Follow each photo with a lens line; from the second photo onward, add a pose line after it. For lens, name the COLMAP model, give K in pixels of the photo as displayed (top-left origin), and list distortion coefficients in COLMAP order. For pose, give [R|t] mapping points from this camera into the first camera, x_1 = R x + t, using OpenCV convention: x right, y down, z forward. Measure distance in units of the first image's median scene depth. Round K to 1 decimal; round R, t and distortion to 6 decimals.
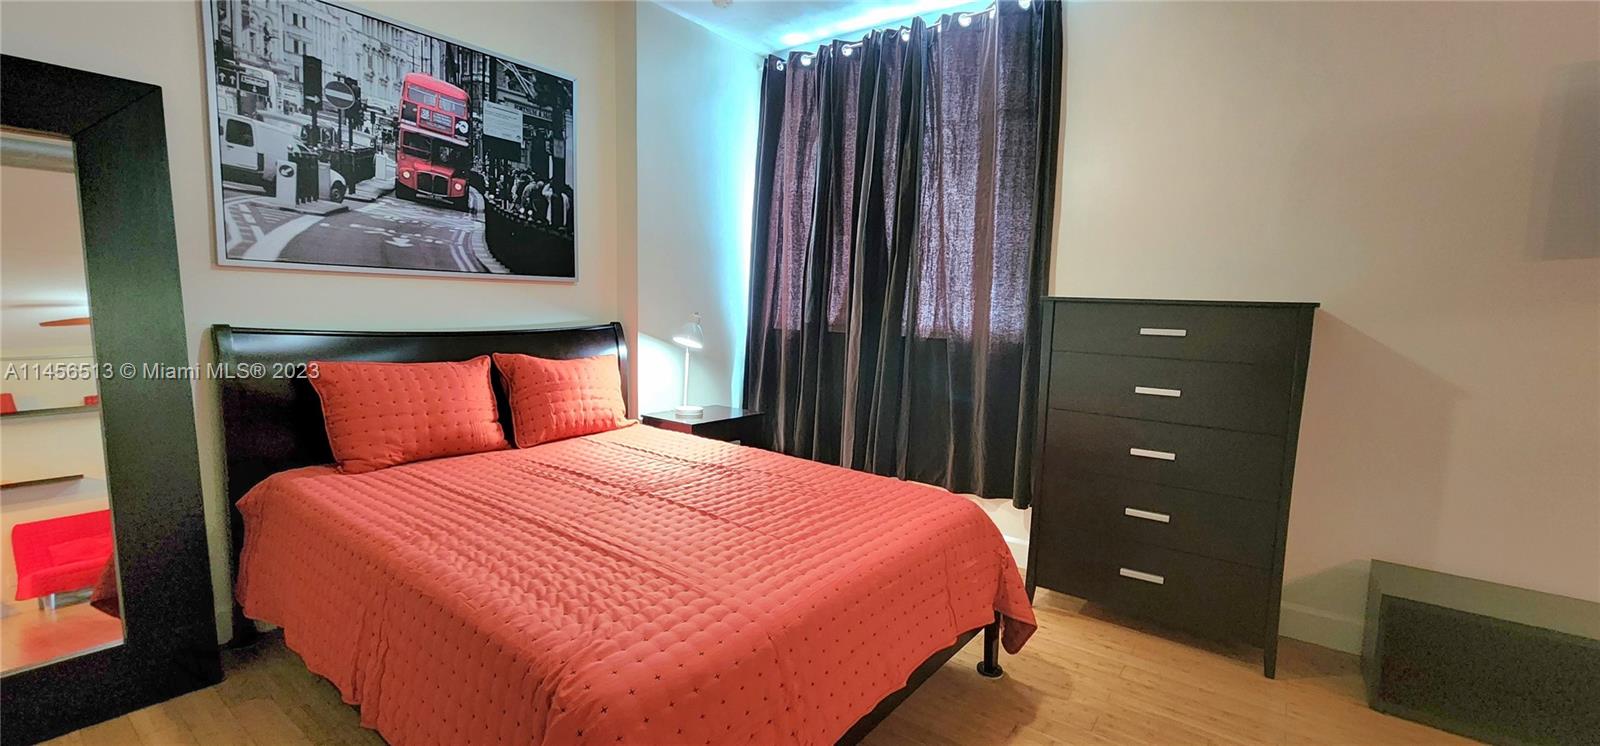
lens RADIAL K [[657.7, 0, 812.6], [0, 657.7, 367.7], [0, 0, 1]] dist [-0.001709, -0.000648]
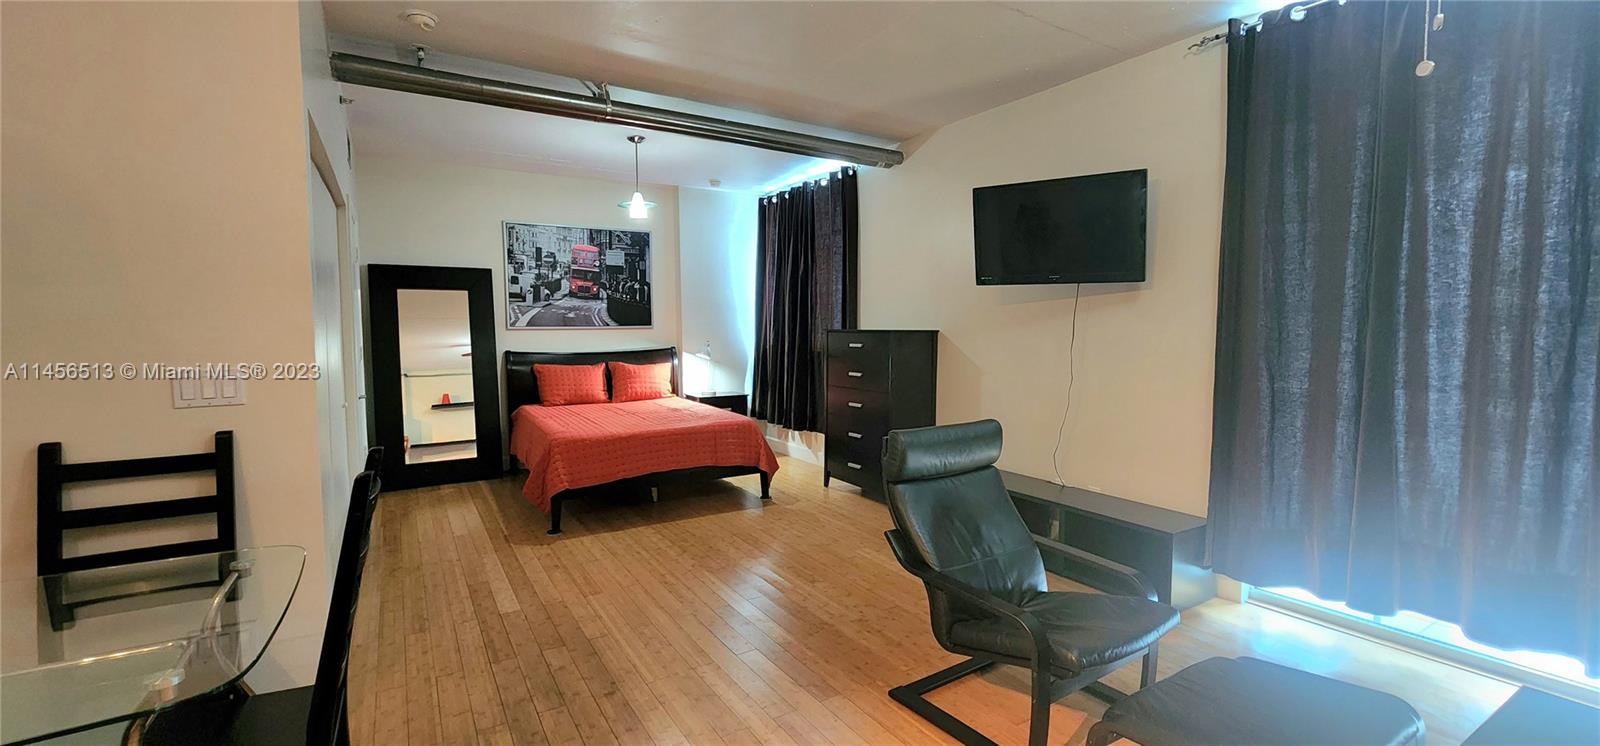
lens RADIAL K [[657.7, 0, 812.6], [0, 657.7, 367.7], [0, 0, 1]] dist [-0.001709, -0.000648]
pose [[0.929375, -0.009727, -0.369009, 1.034333], [-0.004244, 0.999305, -0.037028, 0.082037], [0.369113, 0.035979, 0.928688, -0.861112]]
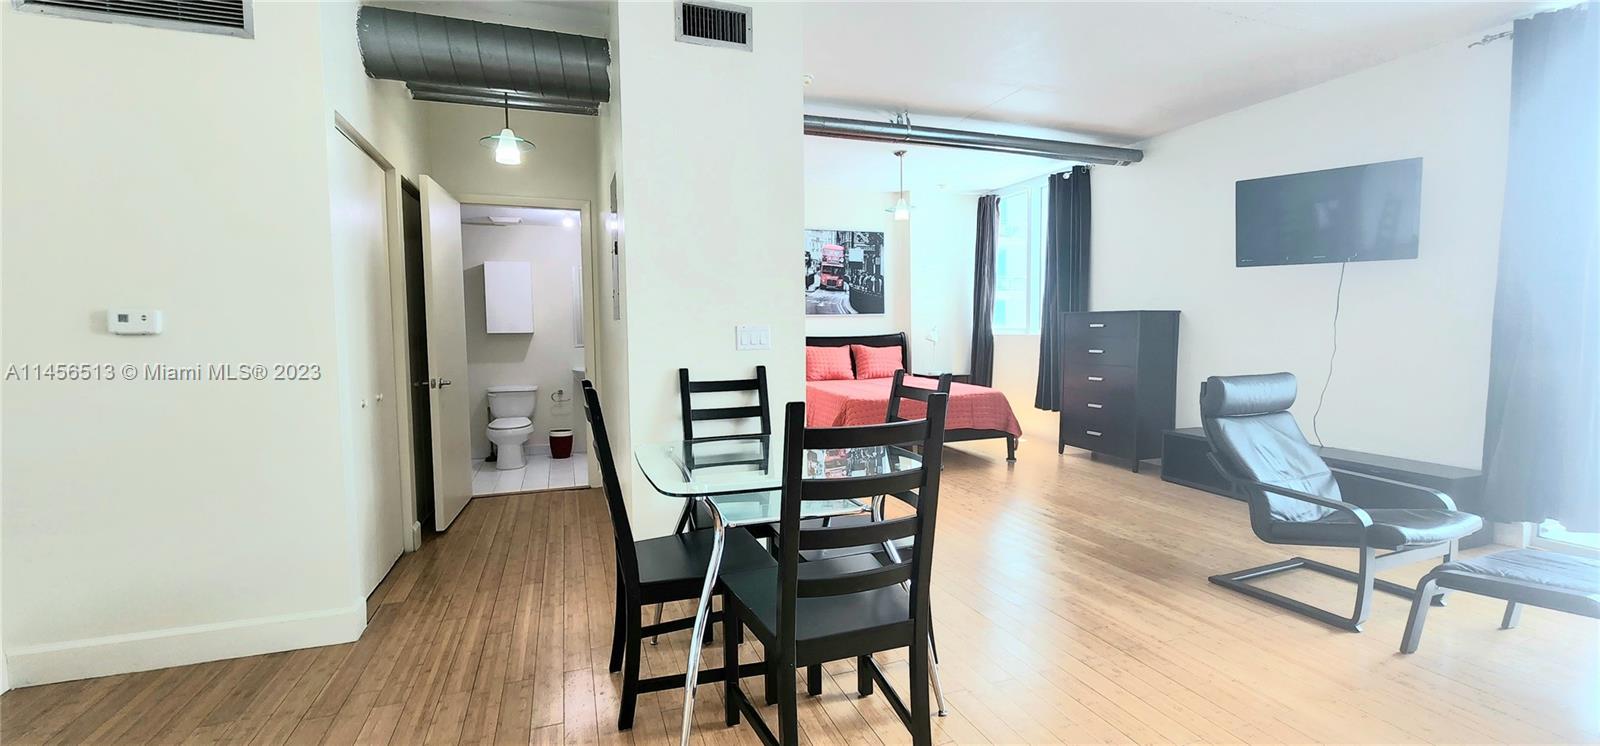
lens RADIAL K [[657.7, 0, 812.6], [0, 657.7, 367.7], [0, 0, 1]] dist [-0.001709, -0.000648]
pose [[0.833793, -0.002810, -0.552070, 0.865029], [-0.018186, 0.999305, -0.032553, 0.164885], [0.551778, 0.037182, 0.833162, -1.310272]]
